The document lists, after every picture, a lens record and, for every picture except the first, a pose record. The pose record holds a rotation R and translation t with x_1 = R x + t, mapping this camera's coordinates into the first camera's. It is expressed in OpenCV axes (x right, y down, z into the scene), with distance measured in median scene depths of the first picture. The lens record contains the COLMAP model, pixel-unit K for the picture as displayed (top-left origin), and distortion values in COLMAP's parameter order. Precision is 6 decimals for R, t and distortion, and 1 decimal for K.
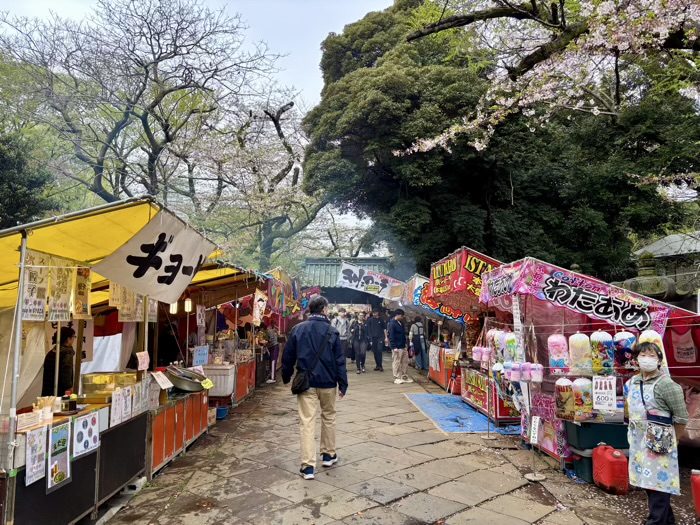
lens RADIAL K [[459.5, 0, 350.2], [0, 459.5, 261.7], [0, 0, 1]] dist [-0.001724, -0.000946]
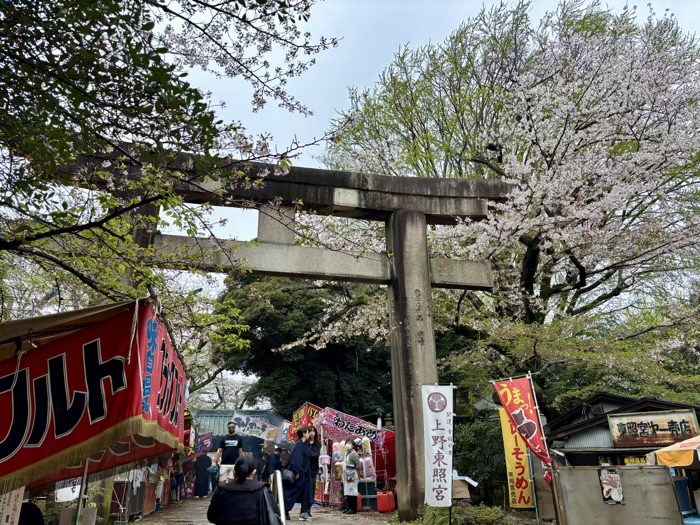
lens RADIAL K [[459.5, 0, 350.5], [0, 459.5, 263.3], [0, 0, 1]] dist [-0.001724, -0.000946]
pose [[0.970221, 0.073913, 0.230669, -0.029147], [0.002586, 0.949091, -0.314991, 0.011338], [-0.242208, 0.306207, 0.920637, -0.505045]]
